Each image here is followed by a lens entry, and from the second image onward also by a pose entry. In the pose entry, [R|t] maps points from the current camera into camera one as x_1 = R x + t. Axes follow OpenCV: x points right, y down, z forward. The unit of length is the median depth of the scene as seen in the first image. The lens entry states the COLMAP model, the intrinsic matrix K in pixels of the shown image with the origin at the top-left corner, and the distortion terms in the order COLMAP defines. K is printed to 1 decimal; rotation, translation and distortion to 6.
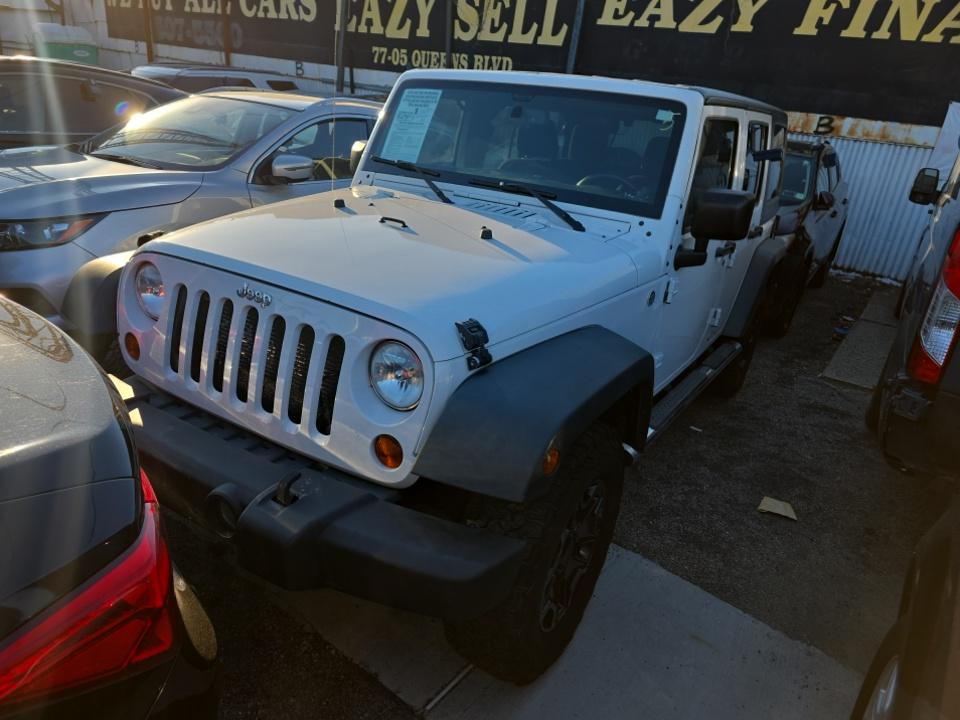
lens RADIAL K [[650.9, 0, 472.3], [0, 650.9, 359.1], [0, 0, 1]] dist [0.068366, -0.060881]
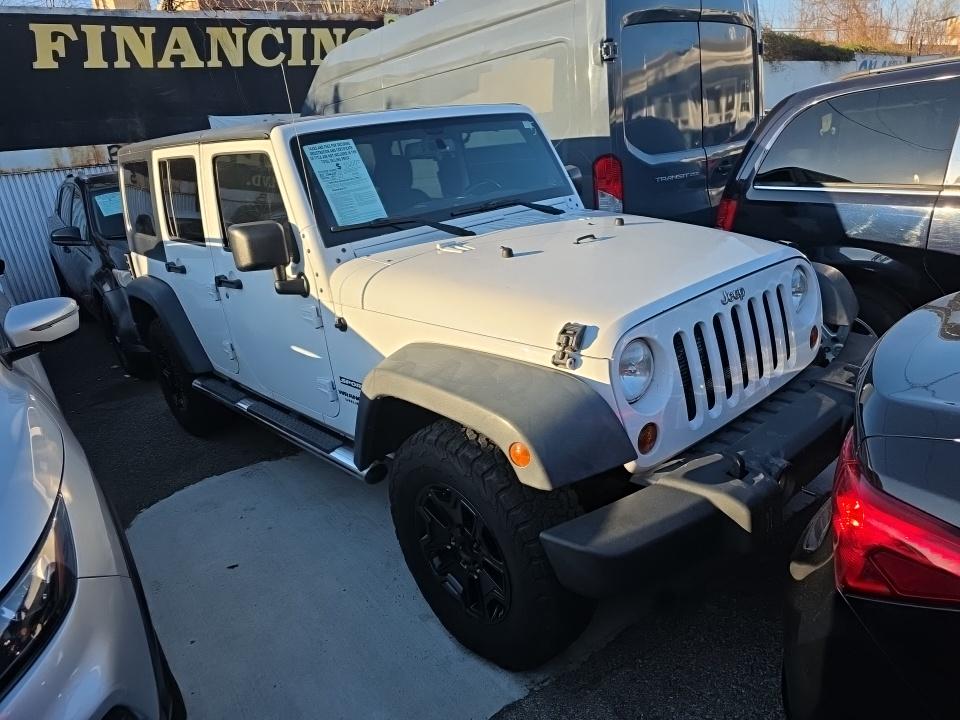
lens RADIAL K [[651.7, 0, 482.7], [0, 651.7, 362.4], [0, 0, 1]] dist [0.076091, -0.064525]
pose [[0.265236, -0.432518, 0.861730, -0.960815], [0.459338, 0.842484, 0.281476, -0.337497], [-0.847737, 0.321168, 0.422129, 0.596950]]
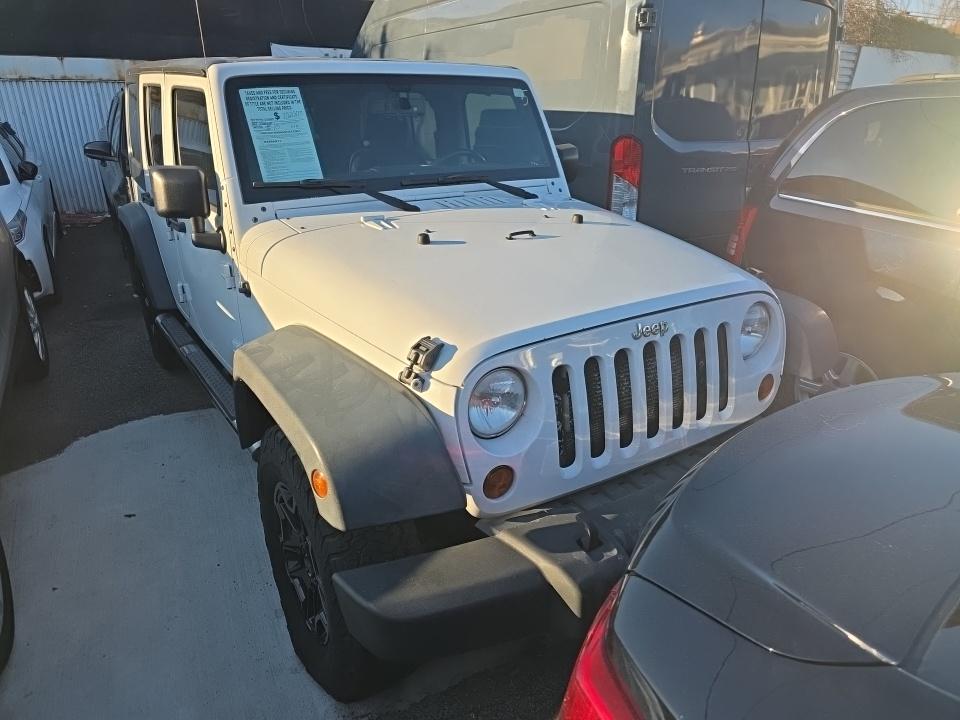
lens RADIAL K [[650.9, 0, 472.3], [0, 650.9, 359.1], [0, 0, 1]] dist [0.068366, -0.060881]
pose [[0.429192, -0.427996, 0.795370, -0.795289], [0.354631, 0.889737, 0.287412, -0.277524], [-0.830681, 0.158708, 0.533649, 0.456850]]
